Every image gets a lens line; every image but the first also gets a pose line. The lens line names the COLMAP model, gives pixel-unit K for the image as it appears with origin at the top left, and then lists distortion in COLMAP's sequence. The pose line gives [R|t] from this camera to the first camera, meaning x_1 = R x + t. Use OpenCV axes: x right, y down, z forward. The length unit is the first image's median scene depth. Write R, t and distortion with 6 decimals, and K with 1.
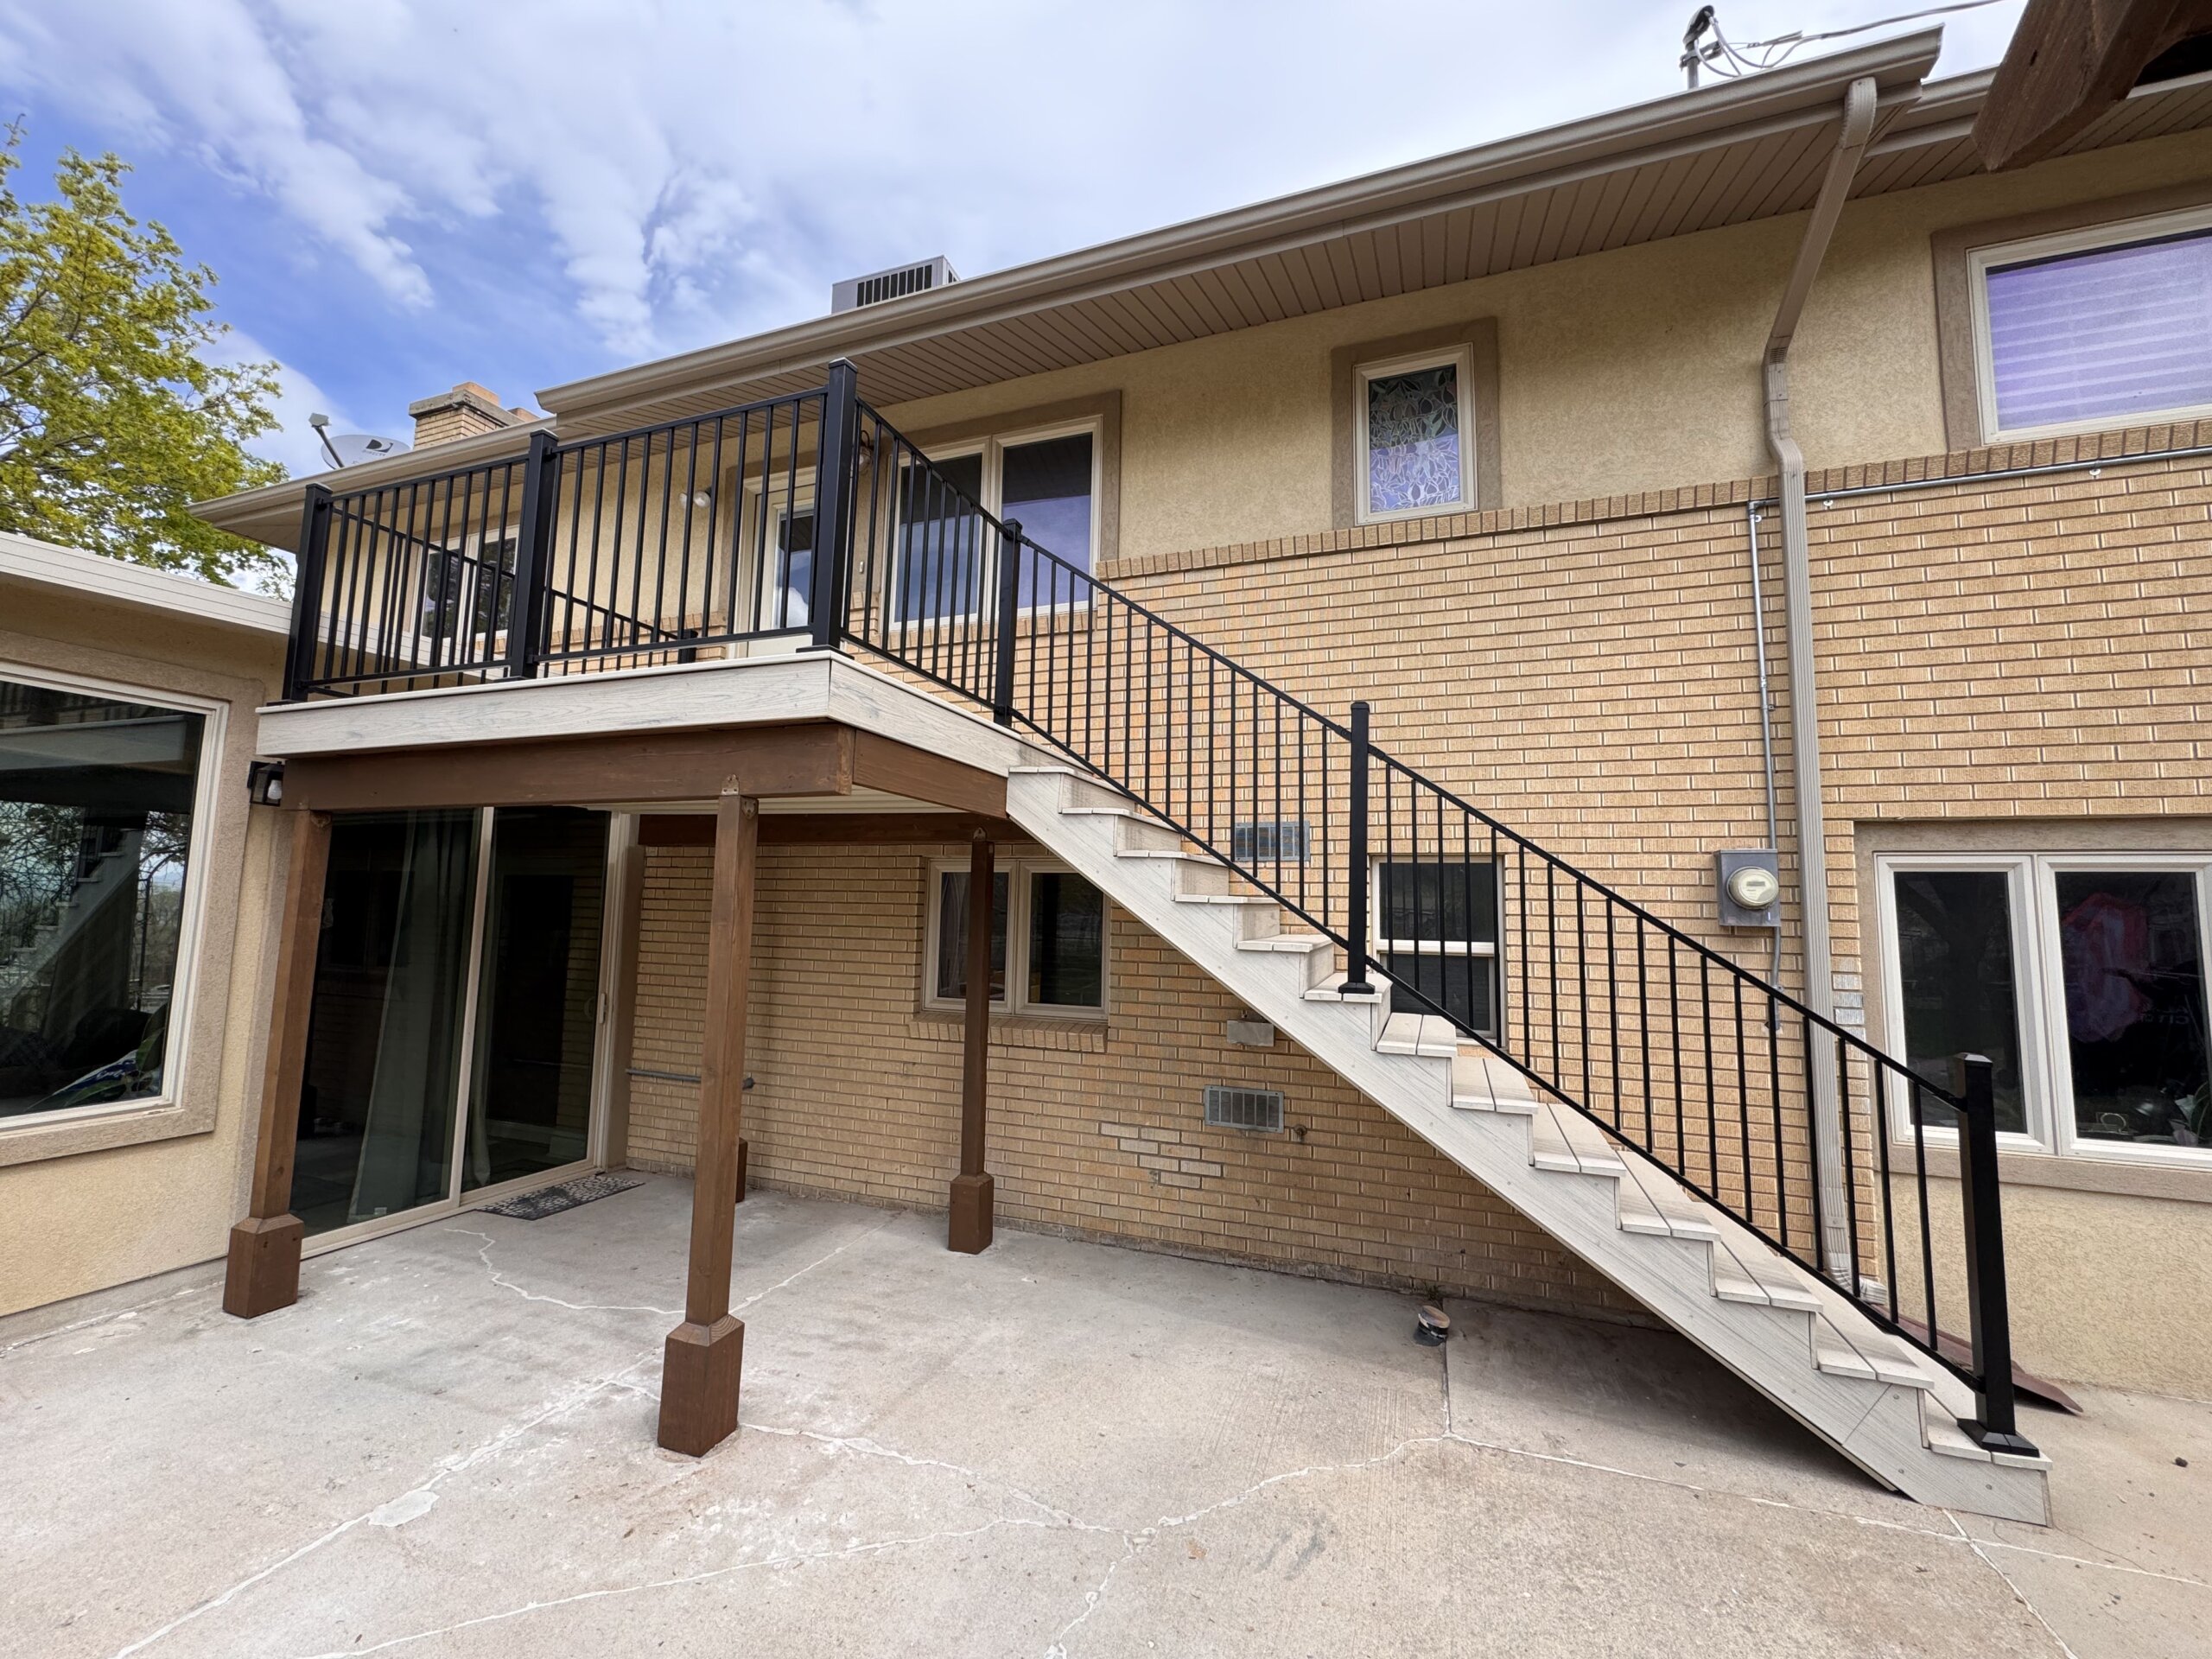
lens RADIAL K [[884.0, 0, 1108.4], [0, 884.0, 826.6], [0, 0, 1]] dist [-0.000716, 0.000013]
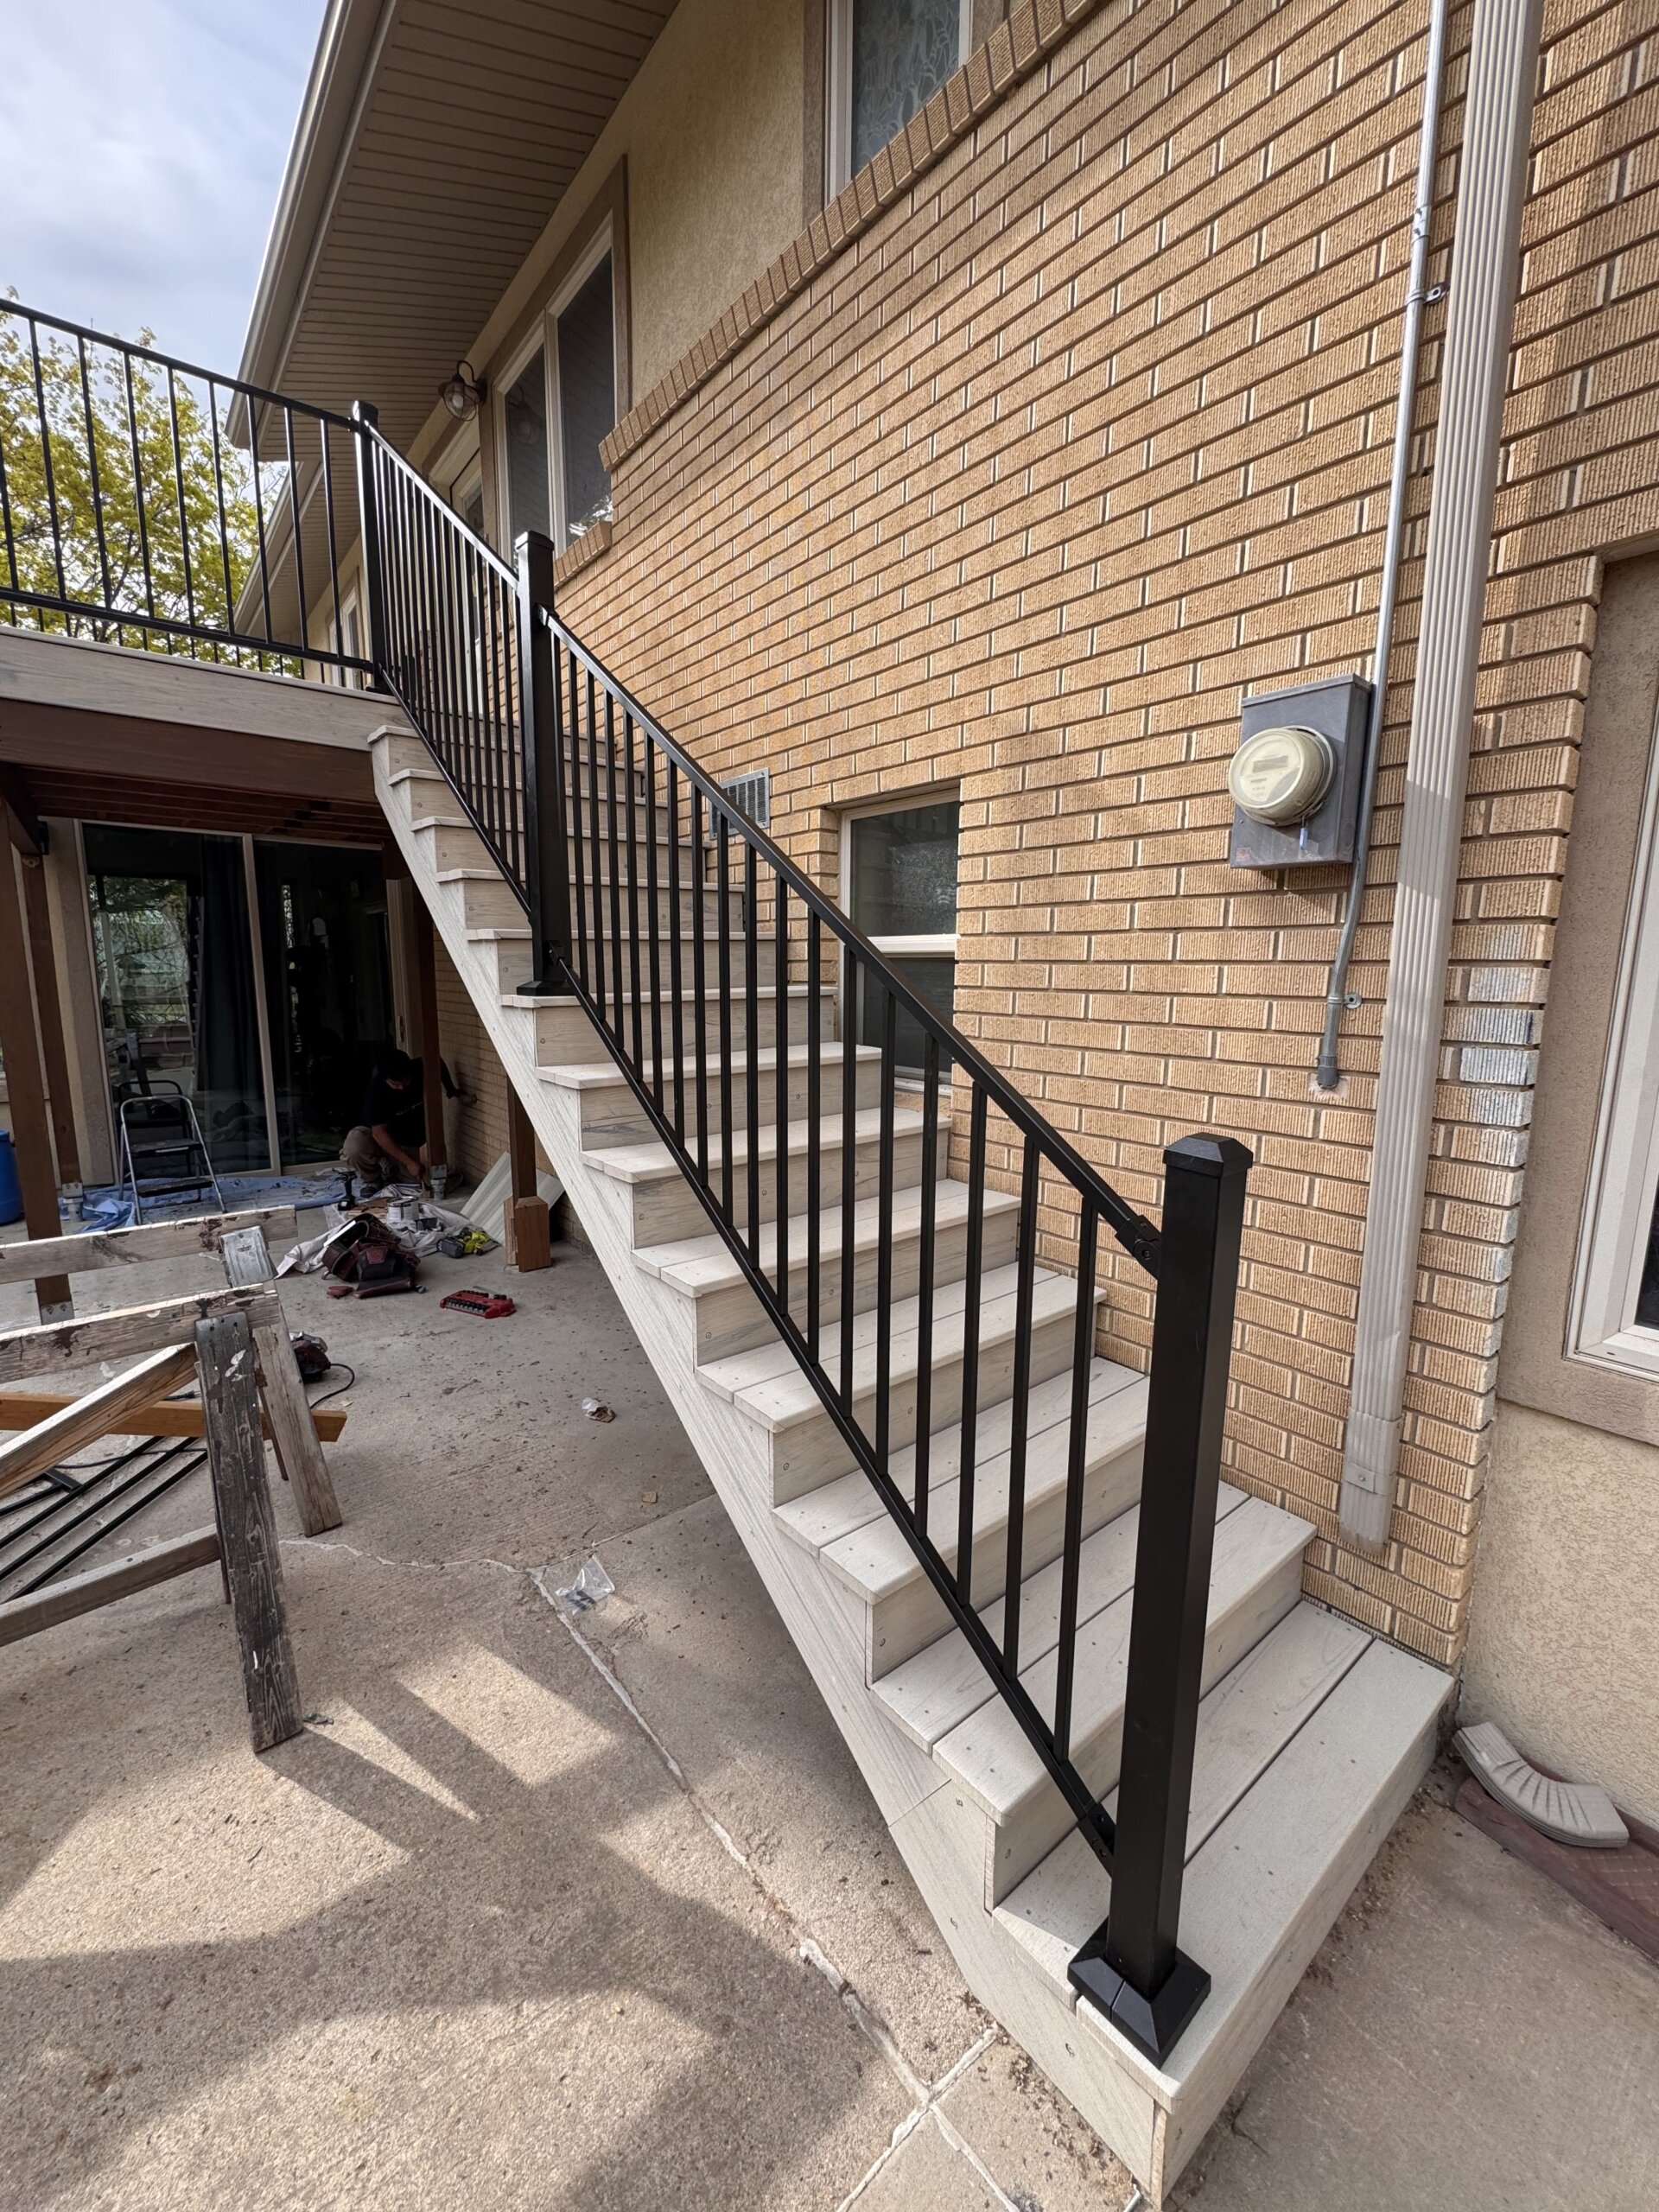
lens RADIAL K [[884.0, 0, 841.3], [0, 884.0, 1100.5], [0, 0, 1]] dist [-0.000716, 0.000013]
pose [[0.866426, 0.058181, -0.495904, 0.617902], [0.059459, 0.974098, 0.218170, 0.095570], [0.495752, -0.218514, 0.840525, 0.381055]]
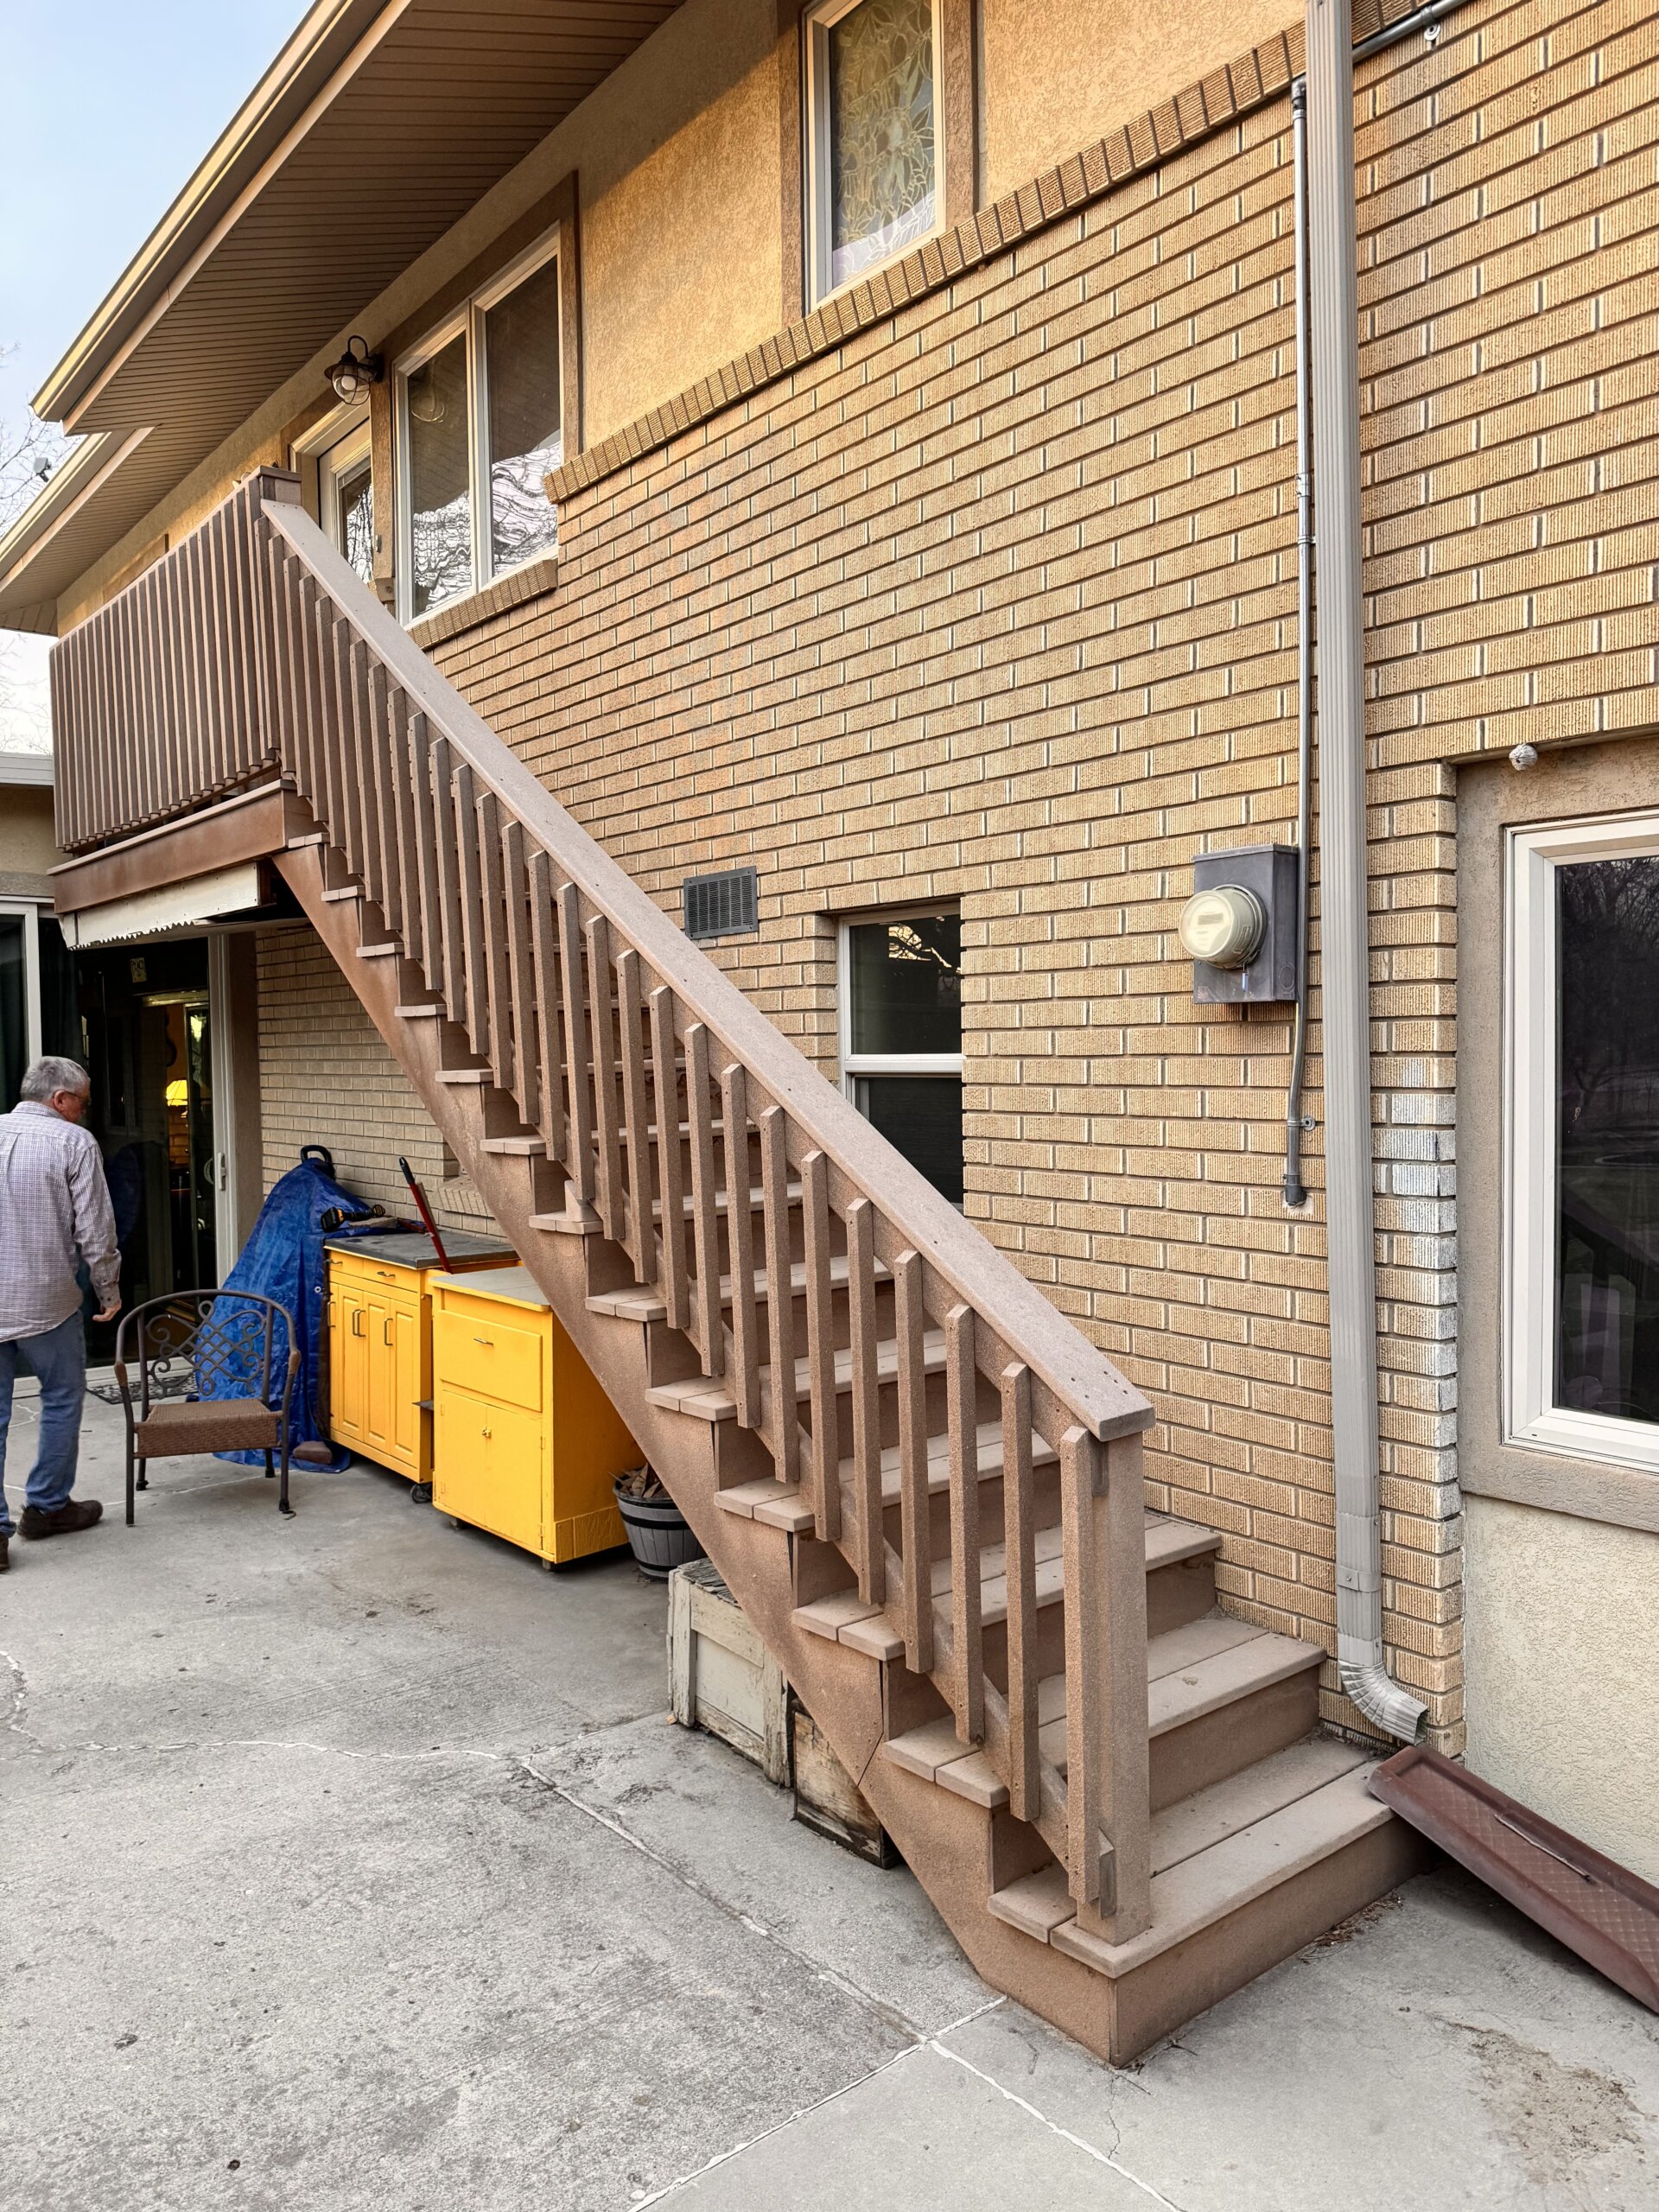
lens RADIAL K [[1543.2, 0, 844.5], [0, 1543.2, 1107.9], [0, 0, 1]] dist [0.043042, -0.002307]
pose [[0.862000, -0.017758, -0.506597, 0.796171], [0.084526, 0.990430, 0.109106, 0.045734], [0.499811, -0.136870, 0.855252, 0.094443]]
